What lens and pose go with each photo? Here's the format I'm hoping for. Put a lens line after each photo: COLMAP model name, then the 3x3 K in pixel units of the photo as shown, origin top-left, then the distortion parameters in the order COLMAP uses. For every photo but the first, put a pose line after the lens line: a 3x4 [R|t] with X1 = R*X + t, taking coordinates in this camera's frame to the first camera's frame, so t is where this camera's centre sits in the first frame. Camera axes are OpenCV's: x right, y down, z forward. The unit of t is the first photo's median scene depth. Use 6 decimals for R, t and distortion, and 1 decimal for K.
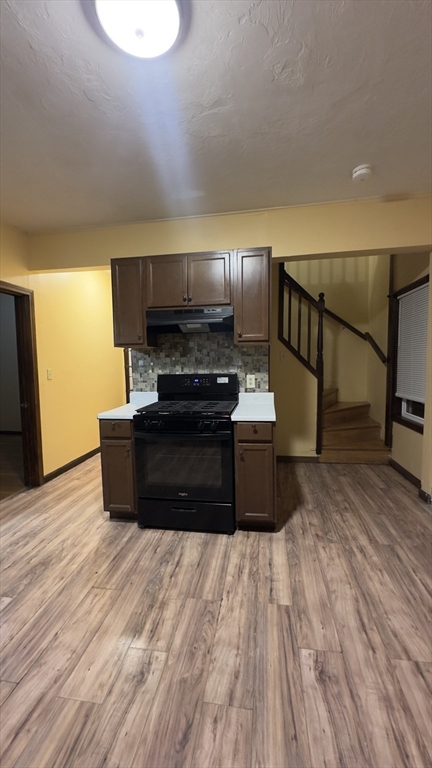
lens RADIAL K [[306.0, 0, 217.1], [0, 306.0, 382.6], [0, 0, 1]] dist [-0.005915, 0.001491]
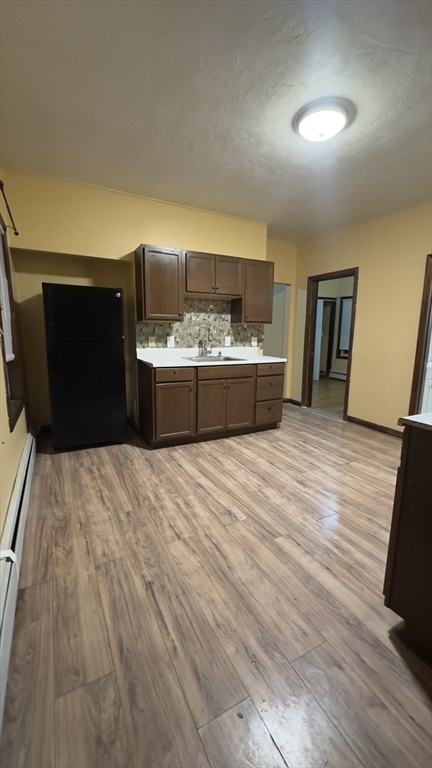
lens RADIAL K [[306.0, 0, 215.7], [0, 306.0, 385.8], [0, 0, 1]] dist [-0.005915, 0.001491]
pose [[-0.796543, 0.112109, -0.594097, 0.856365], [-0.046067, 0.968546, 0.244534, -0.067714], [0.602824, 0.222150, -0.766324, 1.354566]]
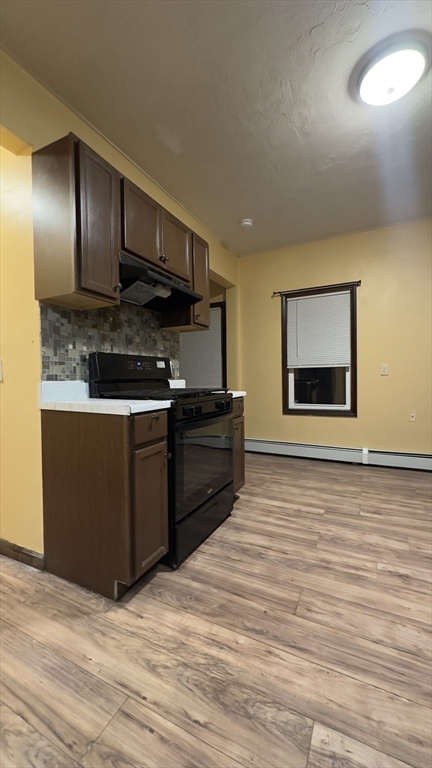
lens RADIAL K [[306.0, 0, 216.3], [0, 306.0, 383.4], [0, 0, 1]] dist [-0.005915, 0.001491]
pose [[0.301531, -0.002912, 0.953452, -1.080625], [0.078343, 0.996690, -0.021732, 0.108812], [-0.950232, 0.081249, 0.300761, 0.845767]]
